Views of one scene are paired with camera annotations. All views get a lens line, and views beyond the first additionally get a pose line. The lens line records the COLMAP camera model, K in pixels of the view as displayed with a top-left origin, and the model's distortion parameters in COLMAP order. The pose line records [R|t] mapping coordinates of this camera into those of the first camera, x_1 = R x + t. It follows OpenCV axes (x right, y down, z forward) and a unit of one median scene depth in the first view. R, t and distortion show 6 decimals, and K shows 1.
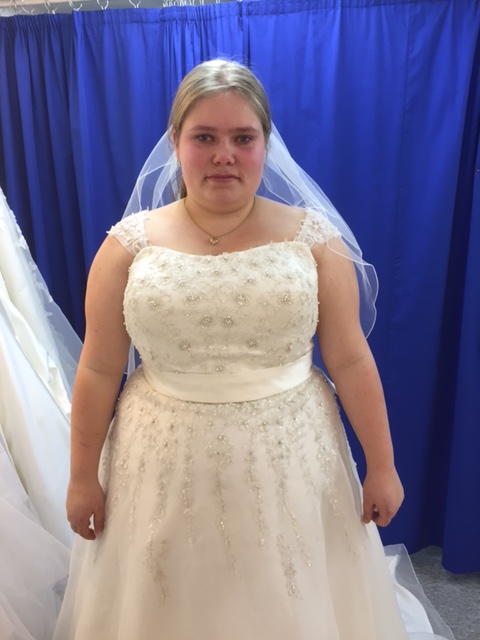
lens RADIAL K [[532.2, 0, 240.0], [0, 532.2, 320.0], [0, 0, 1]] dist [-0.085118, 0.001737]
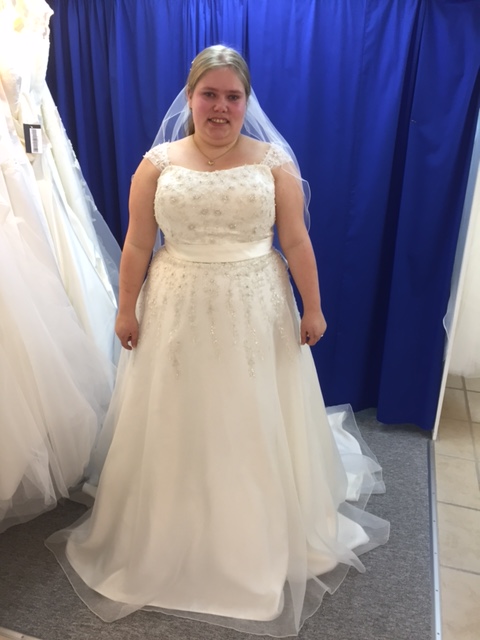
lens RADIAL K [[541.0, 0, 240.0], [0, 541.0, 320.0], [0, 0, 1]] dist [0.096305, 0.000900]
pose [[0.999514, 0.023800, -0.020157, 0.086408], [-0.021725, 0.994996, 0.097526, 0.163713], [0.022378, -0.097041, 0.995029, -0.703909]]
